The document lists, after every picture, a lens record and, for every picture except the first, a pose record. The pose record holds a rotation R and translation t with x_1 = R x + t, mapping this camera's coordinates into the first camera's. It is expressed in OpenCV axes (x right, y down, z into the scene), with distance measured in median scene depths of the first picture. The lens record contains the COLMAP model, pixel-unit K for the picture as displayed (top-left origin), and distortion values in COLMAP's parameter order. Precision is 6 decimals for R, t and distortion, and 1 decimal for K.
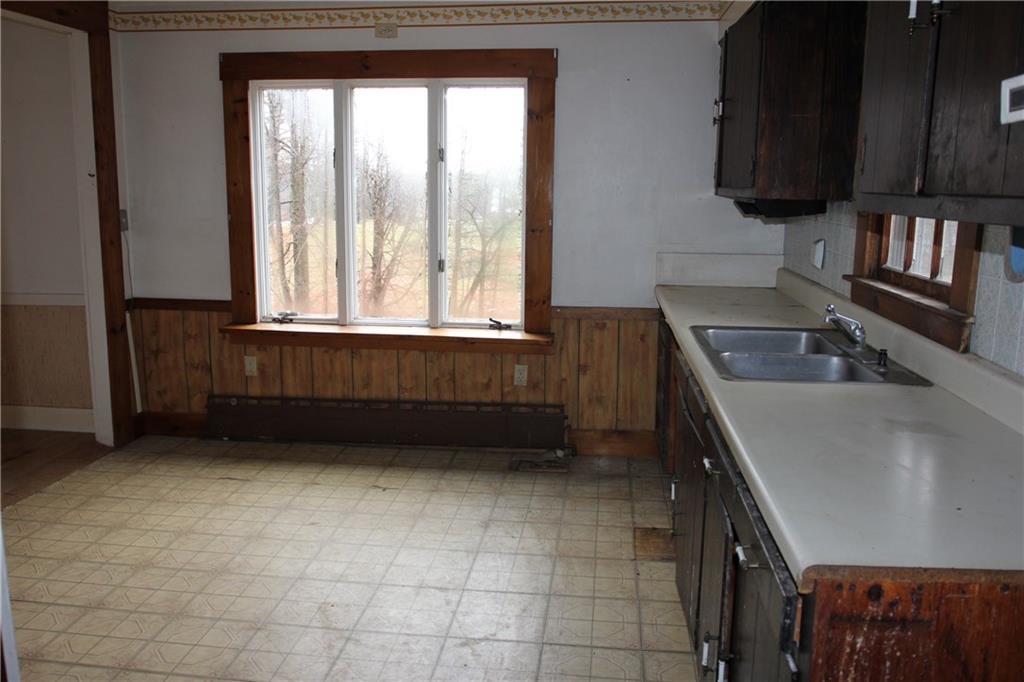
lens RADIAL K [[801.8, 0, 518.8], [0, 801.8, 337.1], [0, 0, 1]] dist [-0.090493, 0.052323]
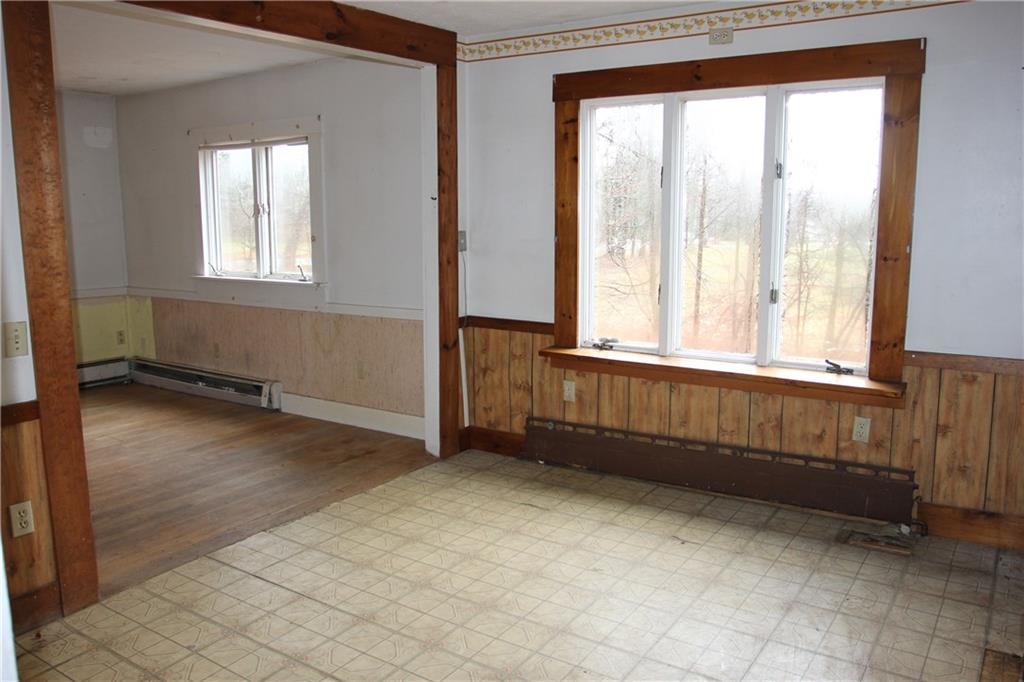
lens RADIAL K [[801.8, 0, 514.3], [0, 801.8, 336.5], [0, 0, 1]] dist [-0.090493, 0.052323]
pose [[0.886778, 0.056102, -0.458778, 0.055672], [-0.067727, 0.997664, -0.008911, -0.018649], [0.457206, 0.038974, 0.888506, 0.097393]]
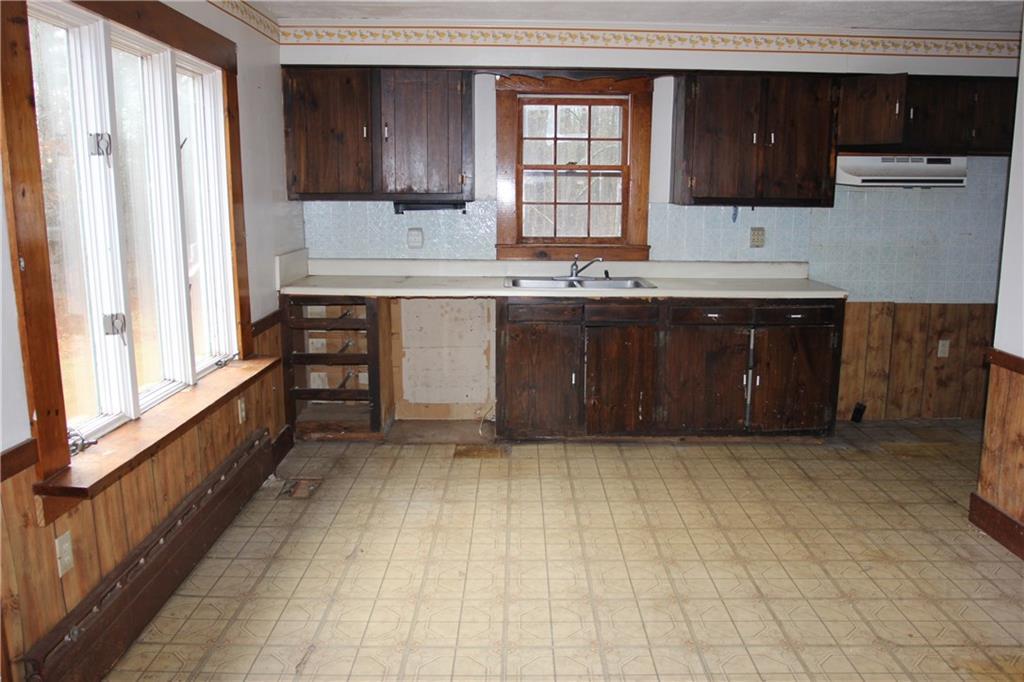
lens RADIAL K [[801.8, 0, 517.3], [0, 801.8, 343.7], [0, 0, 1]] dist [-0.090493, 0.052323]
pose [[-0.122828, -0.188170, 0.974426, -0.898495], [0.173925, 0.962583, 0.207806, -0.156853], [-0.977069, 0.195001, -0.085505, 0.794368]]
